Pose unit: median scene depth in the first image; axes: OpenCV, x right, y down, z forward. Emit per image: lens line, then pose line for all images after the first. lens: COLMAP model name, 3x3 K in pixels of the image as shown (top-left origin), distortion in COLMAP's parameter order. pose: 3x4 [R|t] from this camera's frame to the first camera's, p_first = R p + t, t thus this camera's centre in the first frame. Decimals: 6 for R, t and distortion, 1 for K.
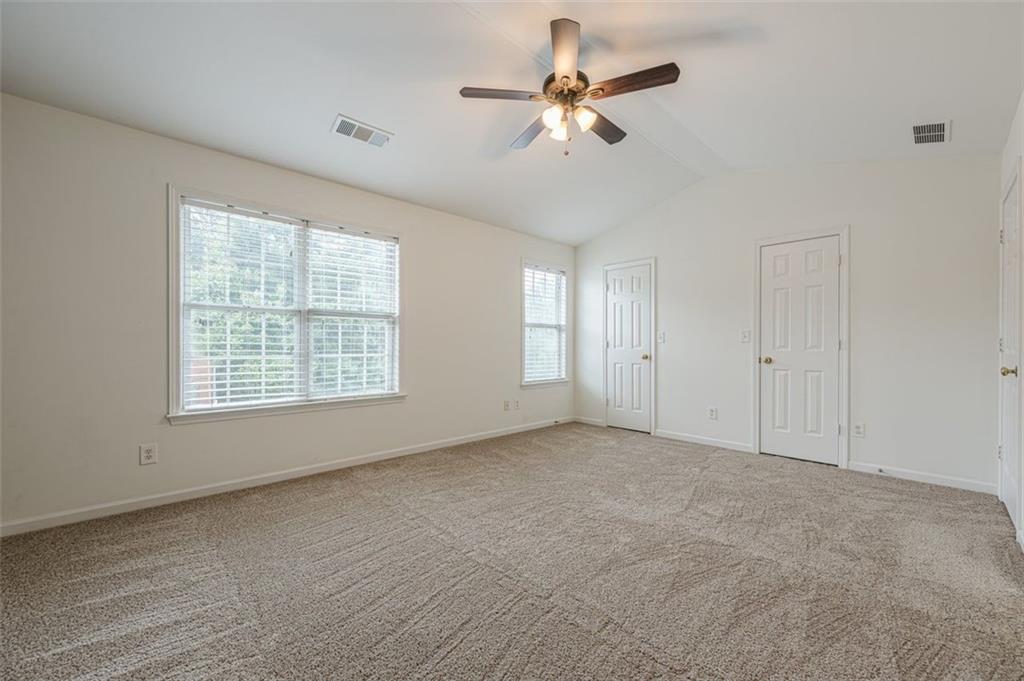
lens RADIAL K [[402.6, 0, 511.3], [0, 402.6, 345.6], [0, 0, 1]] dist [0.001270, 0.000130]
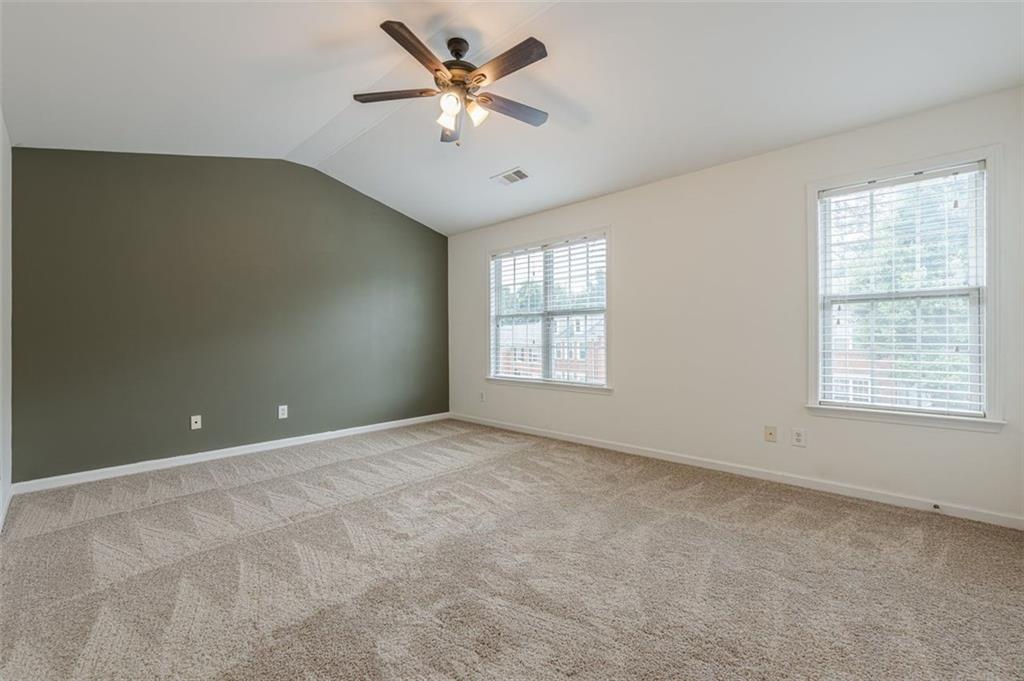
lens RADIAL K [[410.4, 0, 517.2], [0, 410.4, 340.8], [0, 0, 1]] dist [-0.001568, -0.000046]
pose [[0.091600, 0.002613, -0.995792, 0.723339], [0.003563, 0.999989, 0.002952, 0.001175], [0.995789, -0.003819, 0.091590, 0.674444]]
